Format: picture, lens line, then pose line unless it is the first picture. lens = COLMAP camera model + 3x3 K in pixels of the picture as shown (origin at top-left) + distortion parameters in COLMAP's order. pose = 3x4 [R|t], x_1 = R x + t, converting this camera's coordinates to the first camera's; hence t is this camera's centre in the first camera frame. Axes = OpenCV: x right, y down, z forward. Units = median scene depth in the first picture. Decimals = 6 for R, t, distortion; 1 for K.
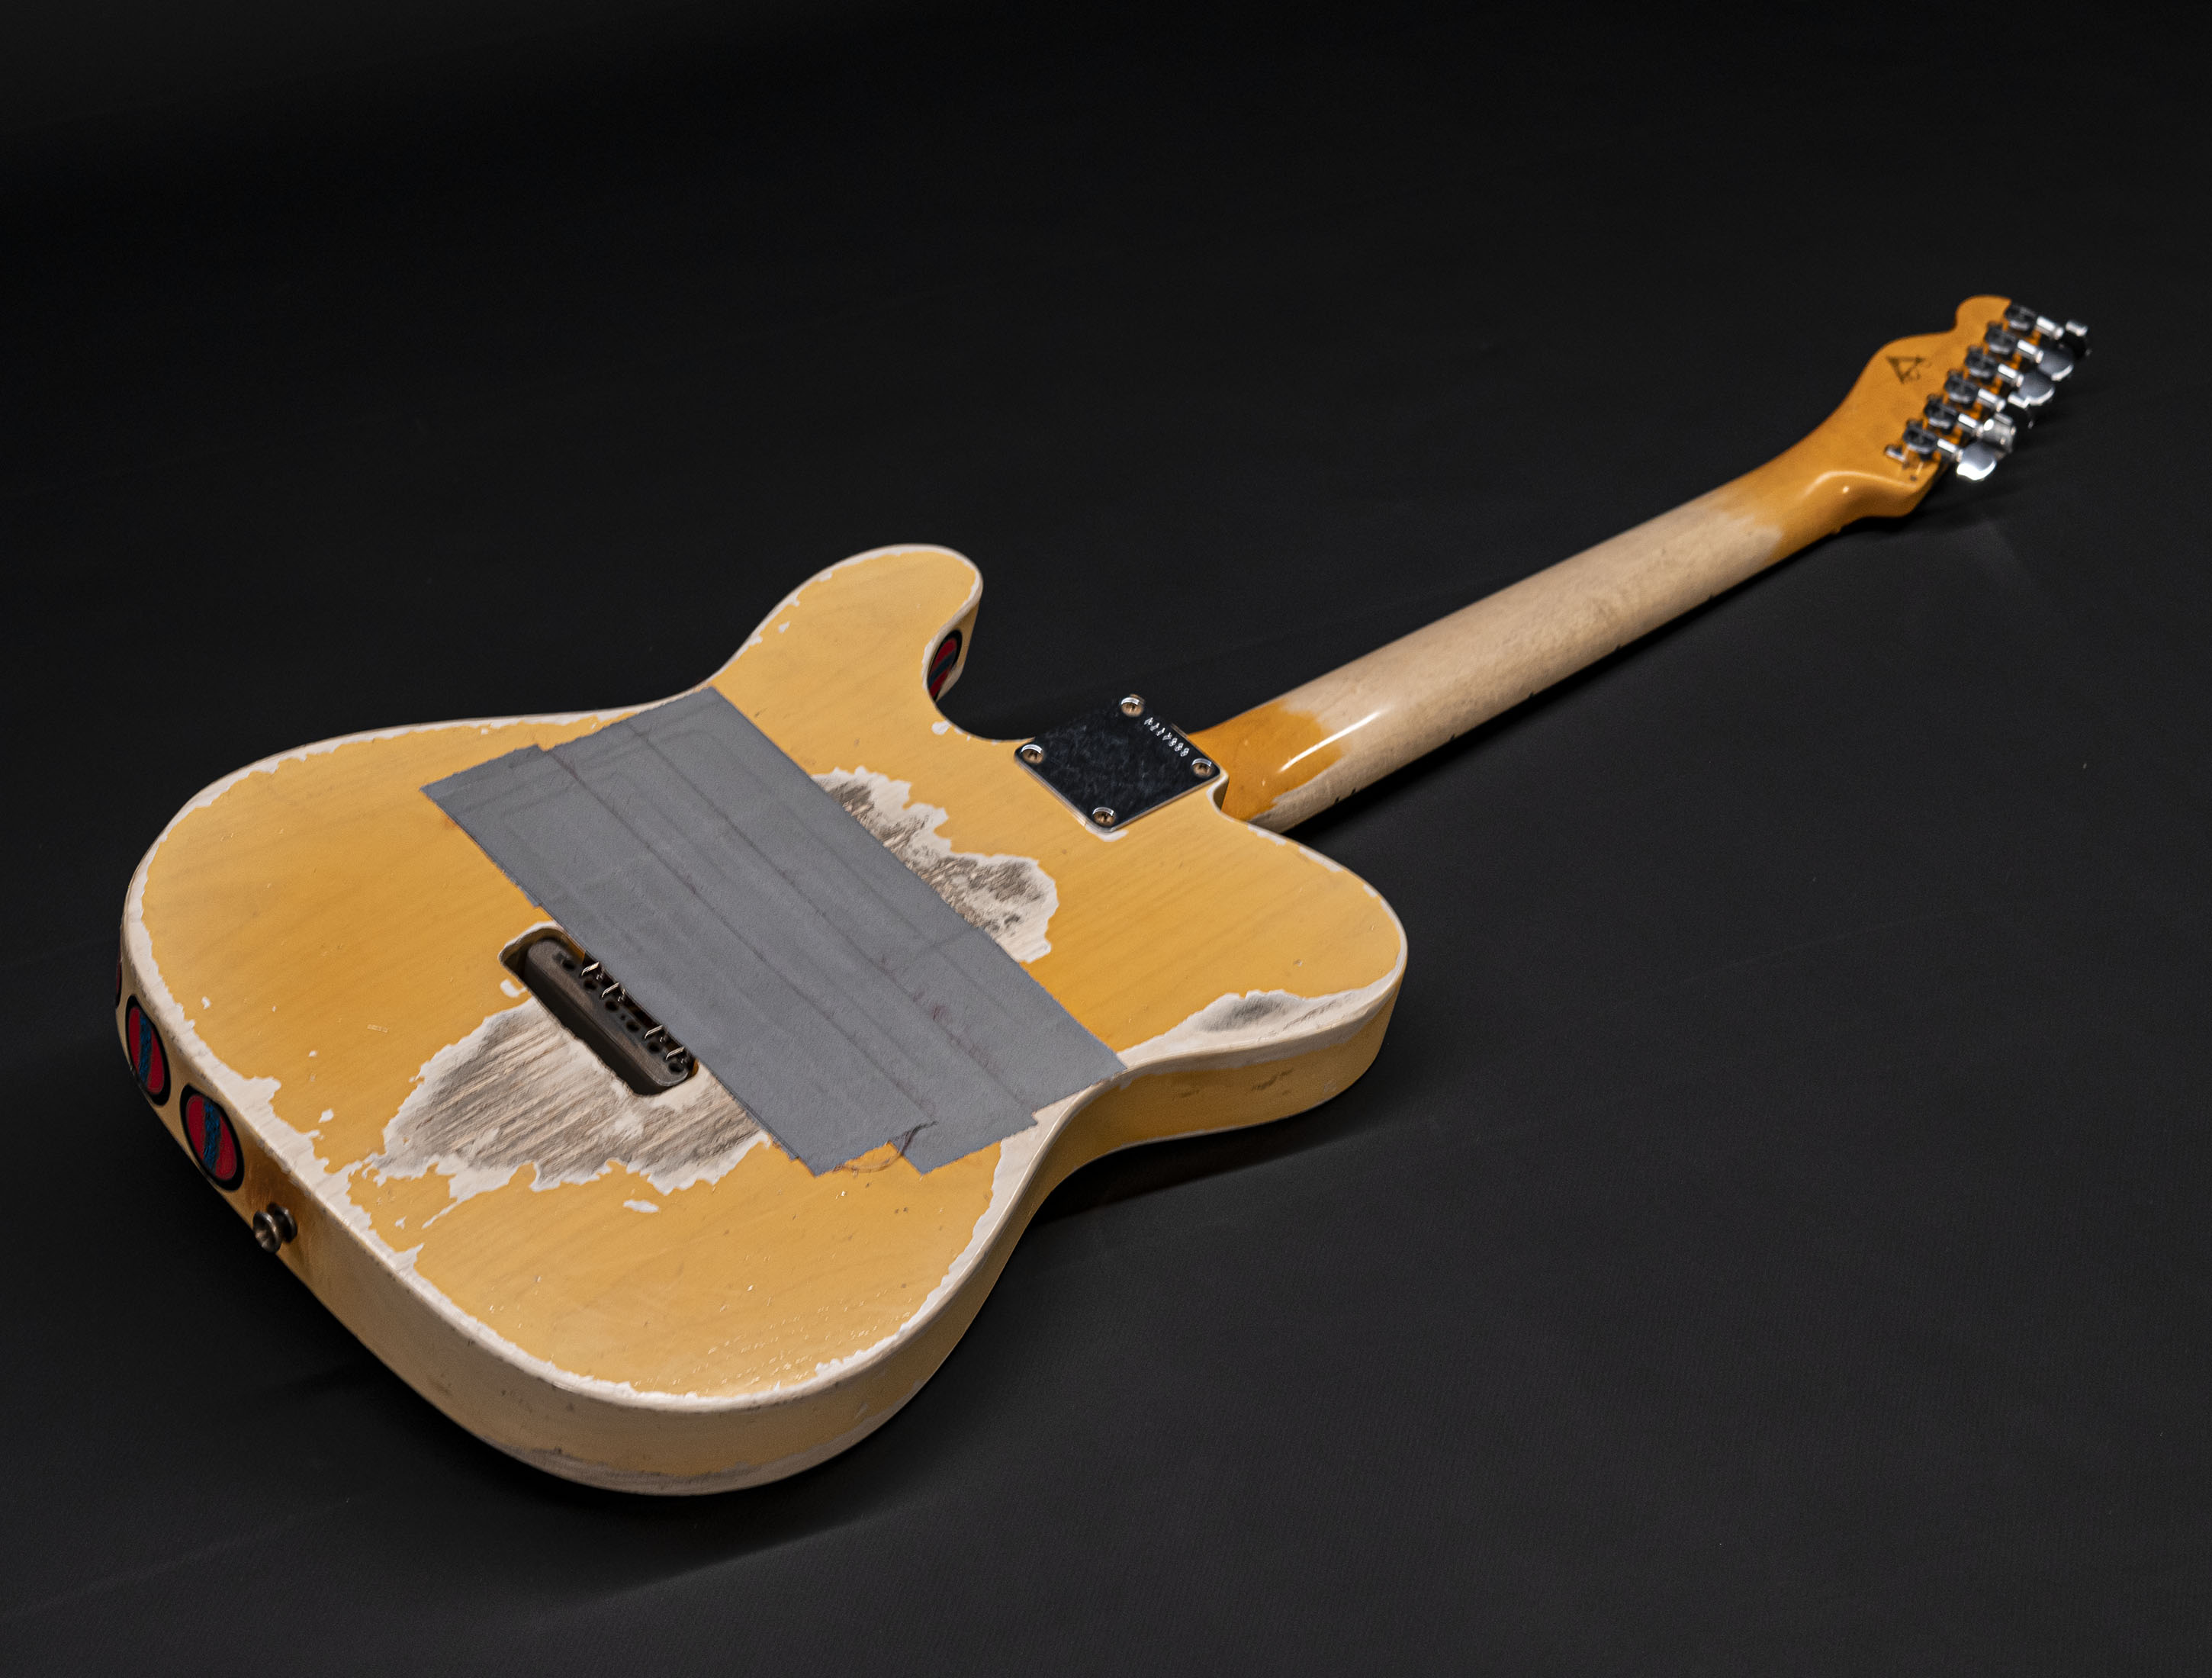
lens RADIAL K [[4987.4, 0, 1157.3], [0, 4987.4, 831.9], [0, 0, 1]] dist [0.011162, -0.132288]
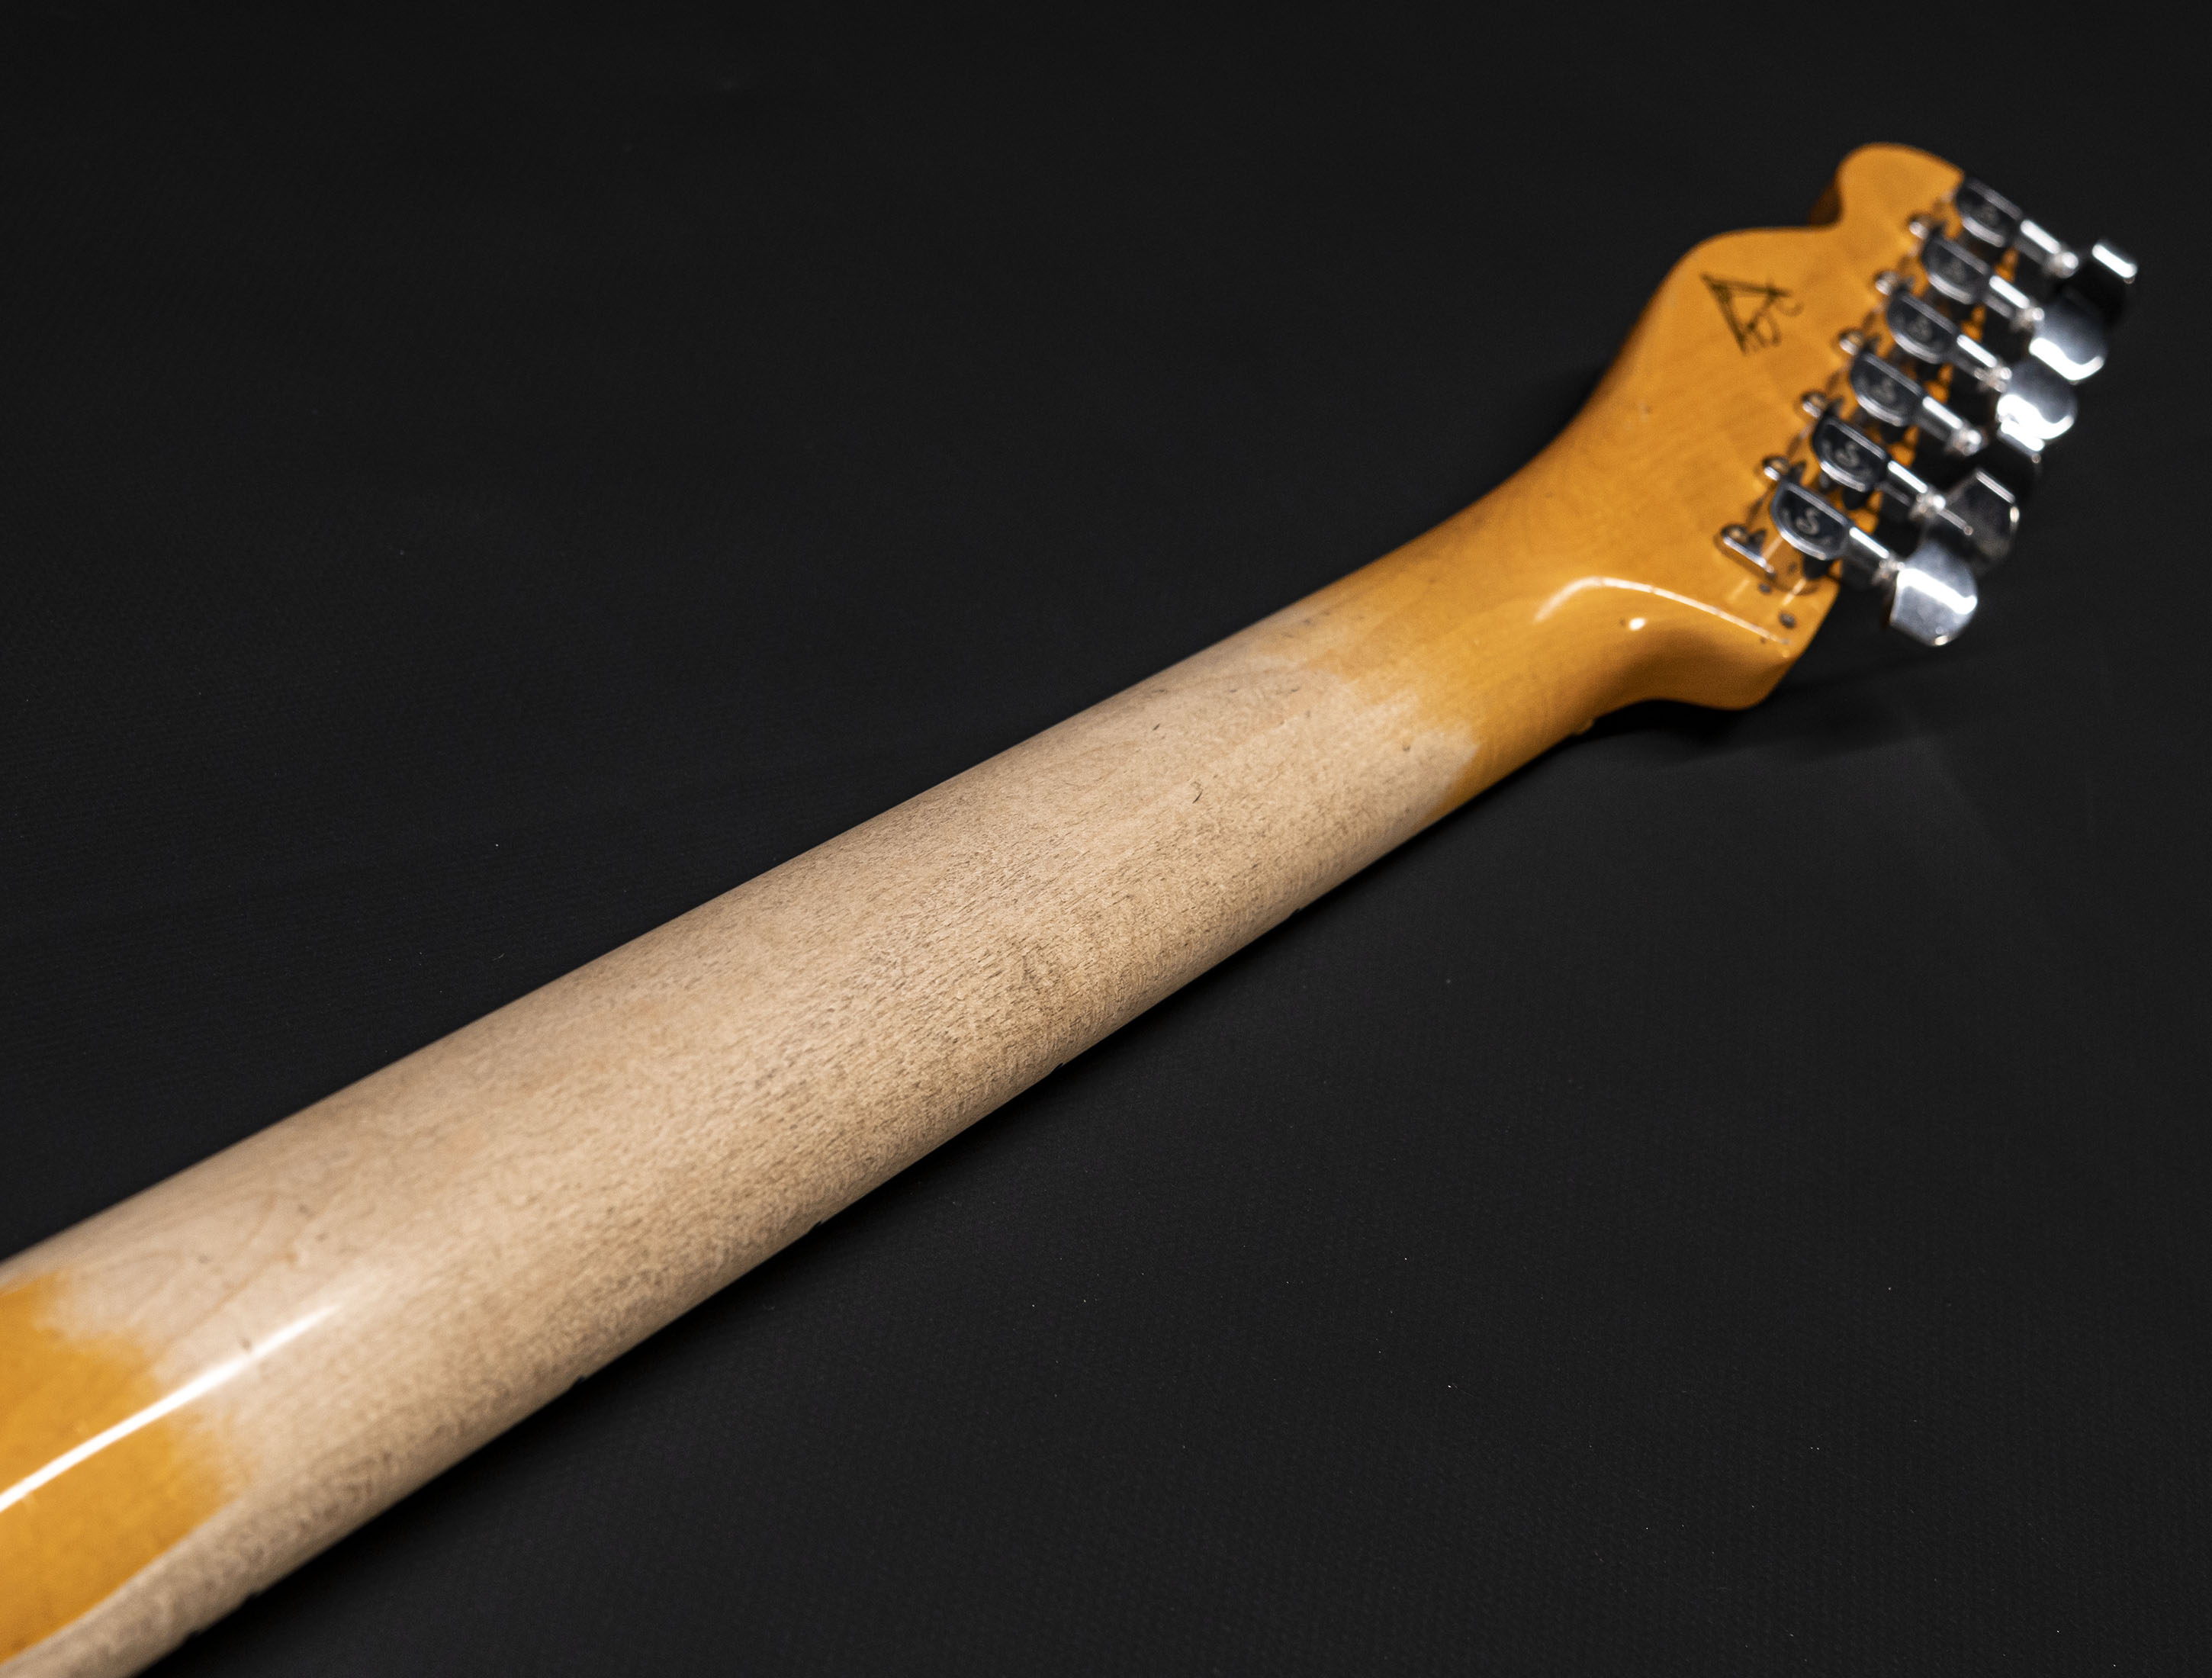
lens RADIAL K [[4987.4, 0, 1157.3], [0, 4987.4, 831.9], [0, 0, 1]] dist [0.011162, -0.132288]
pose [[0.969483, 0.114975, 0.216528, 0.024979], [-0.135470, 0.987360, 0.082270, -0.103262], [-0.204332, -0.109092, 0.972804, 0.803159]]
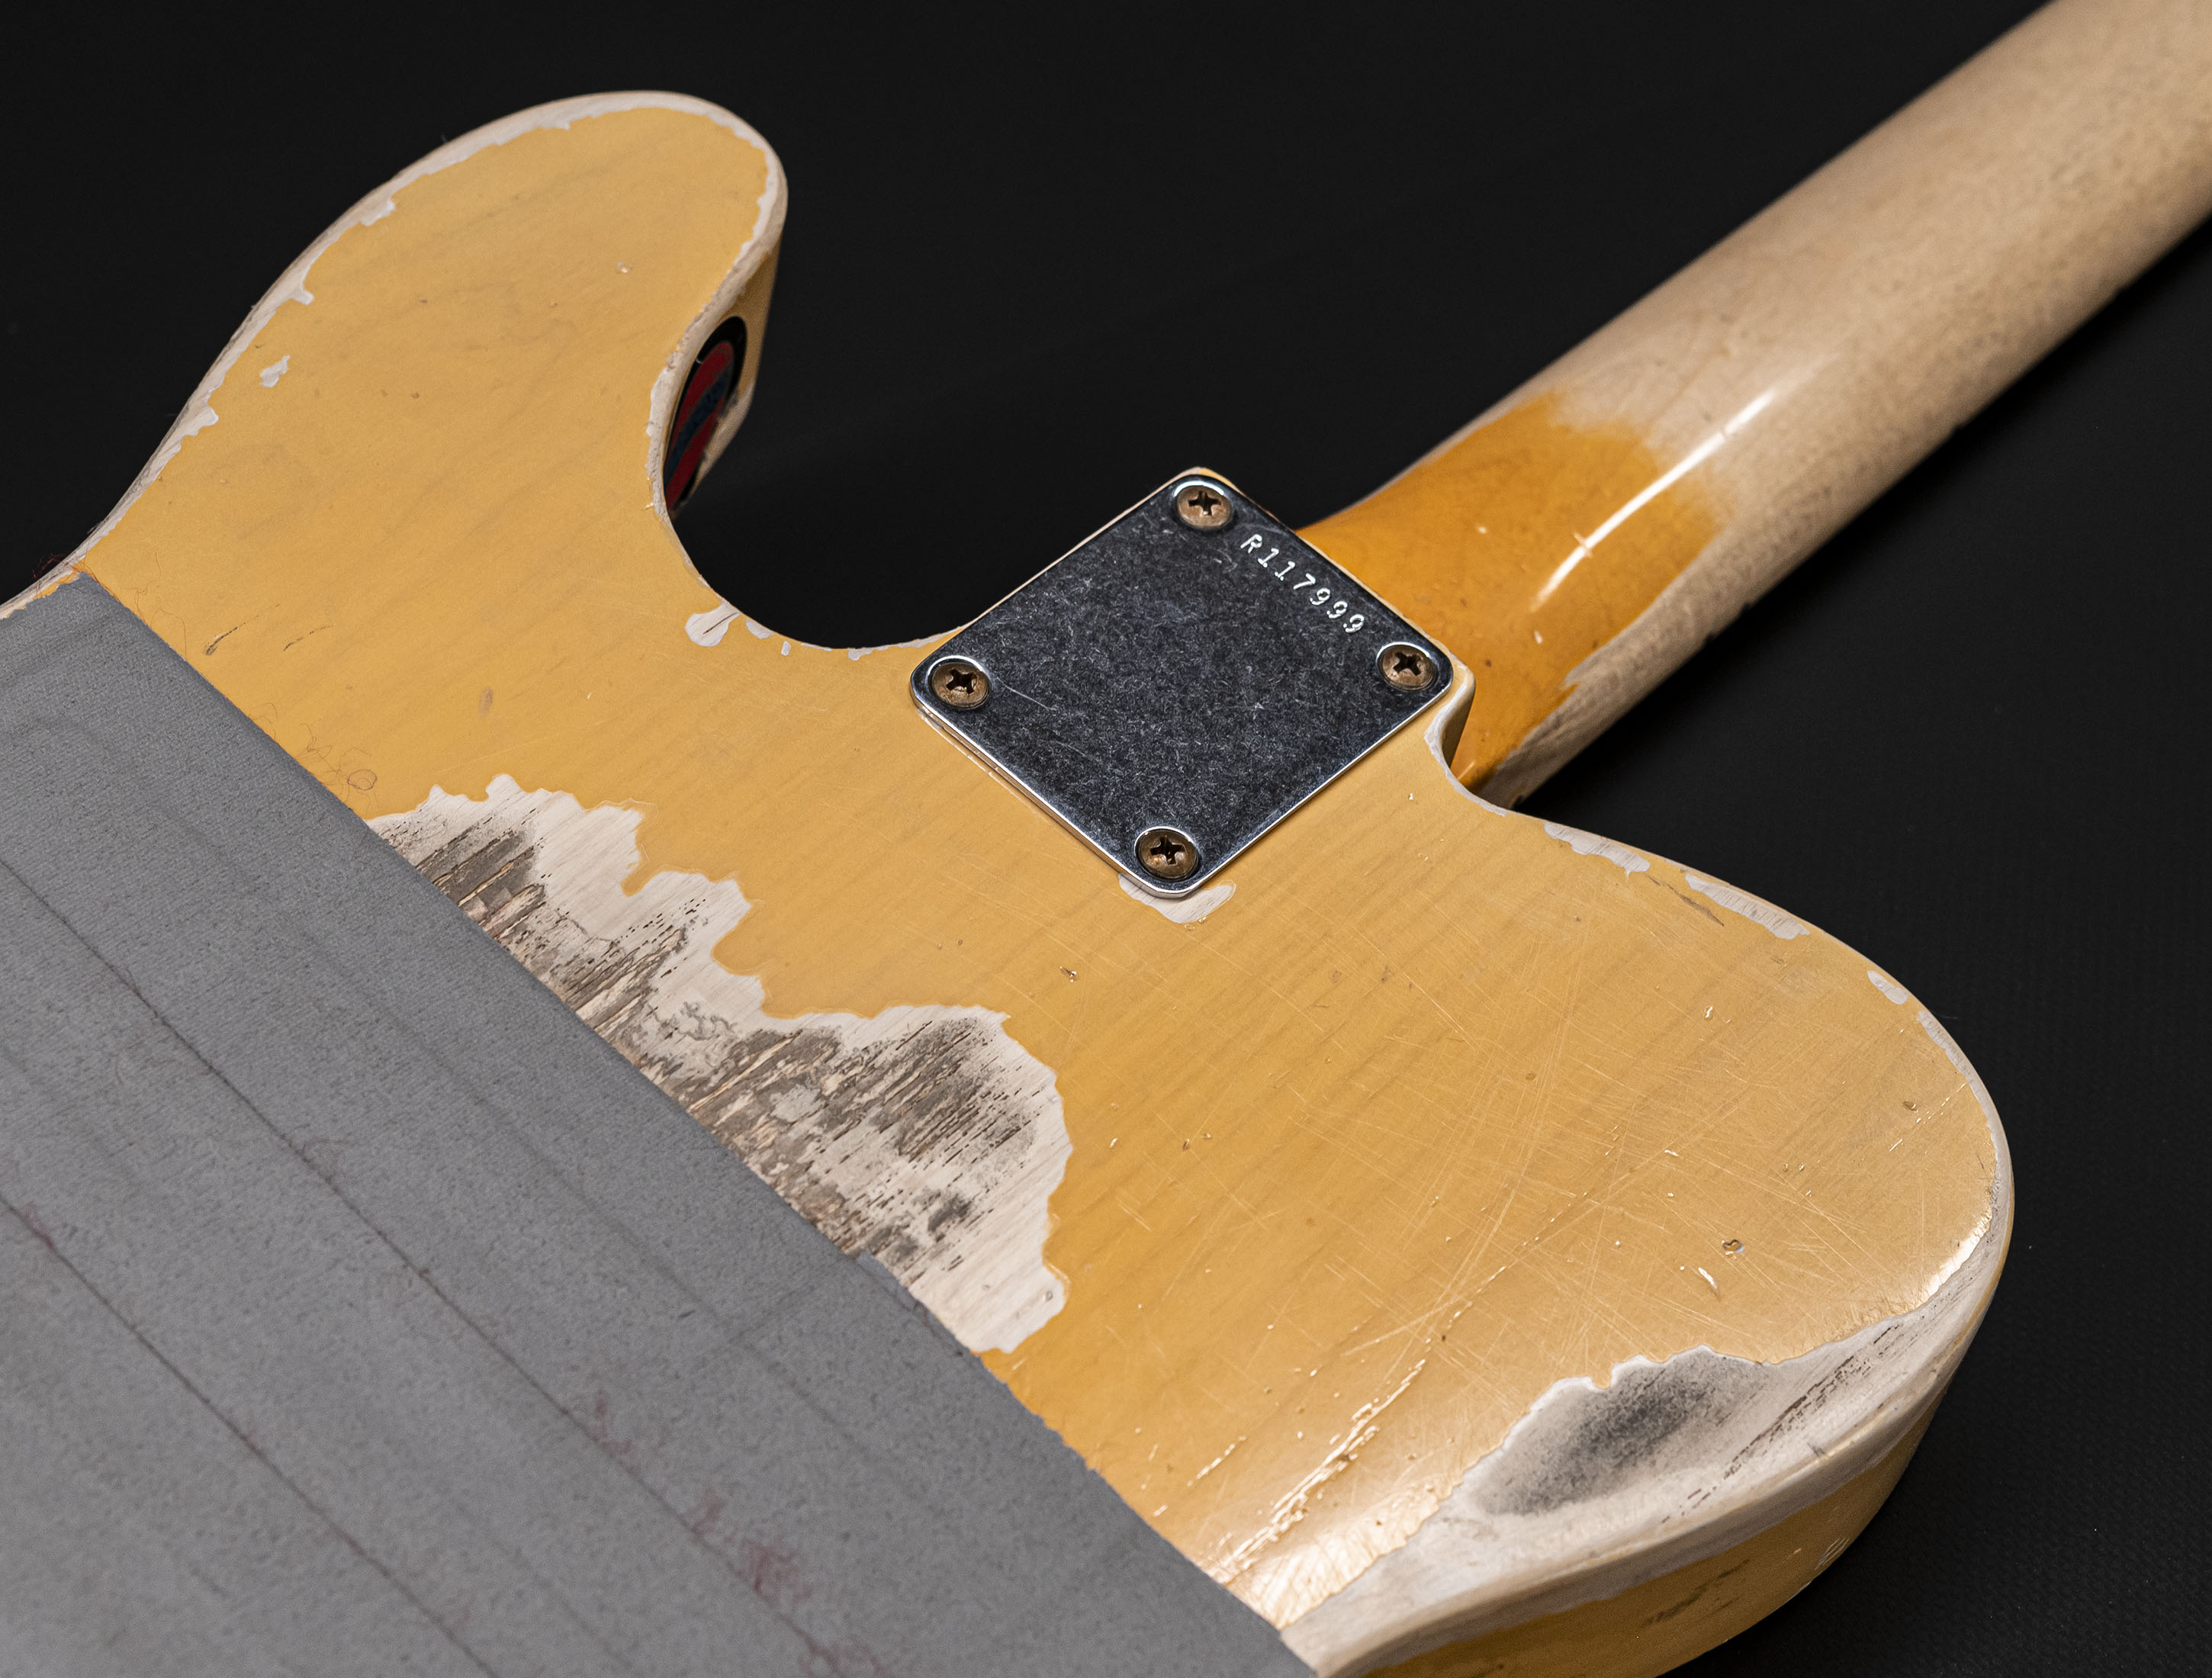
lens RADIAL K [[5659.0, 0, 1008.3], [0, 5659.0, 838.0], [0, 0, 1]] dist [0.019446, 0.154018]
pose [[0.997078, -0.075834, -0.009178, -0.020096], [0.076329, 0.984370, 0.158714, -0.078175], [-0.003001, -0.158951, 0.987282, 0.633625]]
